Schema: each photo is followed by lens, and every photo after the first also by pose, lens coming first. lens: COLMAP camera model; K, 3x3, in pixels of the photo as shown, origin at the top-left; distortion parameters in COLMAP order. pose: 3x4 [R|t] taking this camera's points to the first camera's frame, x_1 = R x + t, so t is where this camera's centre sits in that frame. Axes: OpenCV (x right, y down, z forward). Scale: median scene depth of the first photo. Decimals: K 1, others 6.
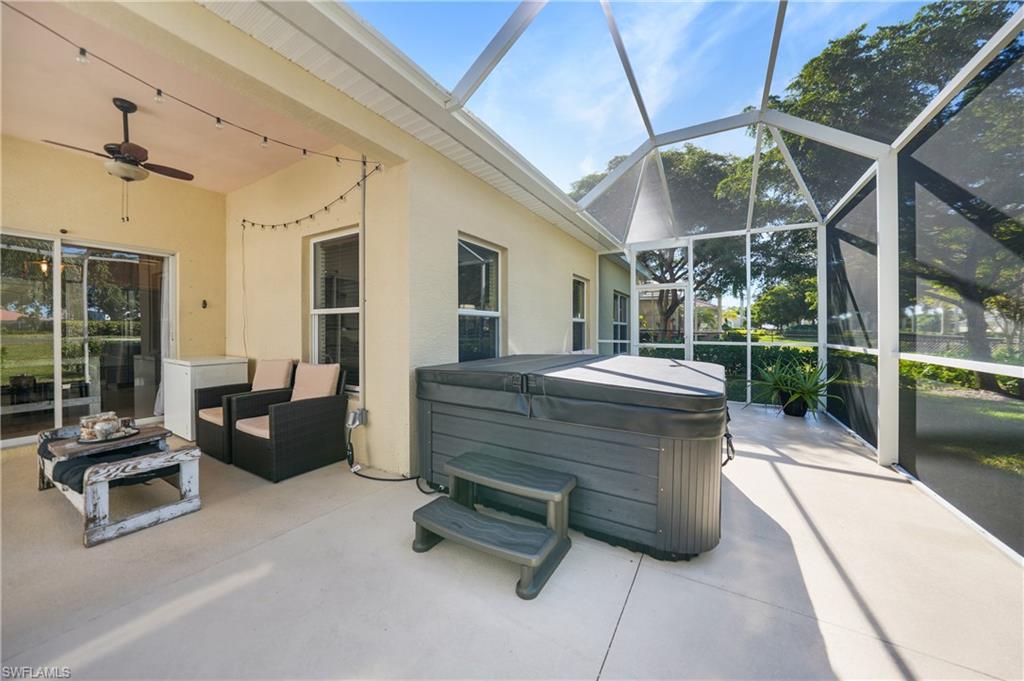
lens RADIAL K [[356.4, 0, 515.9], [0, 356.4, 333.2], [0, 0, 1]] dist [-0.003207, -0.000051]
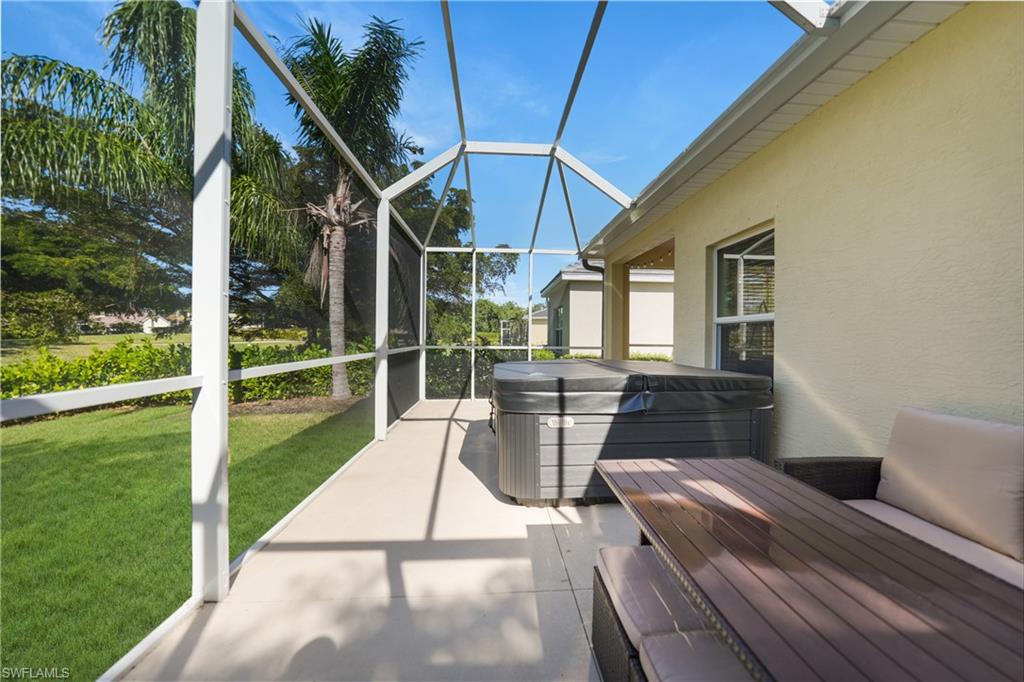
lens RADIAL K [[356.4, 0, 513.1], [0, 356.4, 338.3], [0, 0, 1]] dist [-0.003207, -0.000051]
pose [[-0.833384, -0.013730, -0.552524, 0.919957], [-0.022810, 0.999694, 0.009561, -0.005122], [0.552223, 0.020571, -0.833442, 1.563510]]
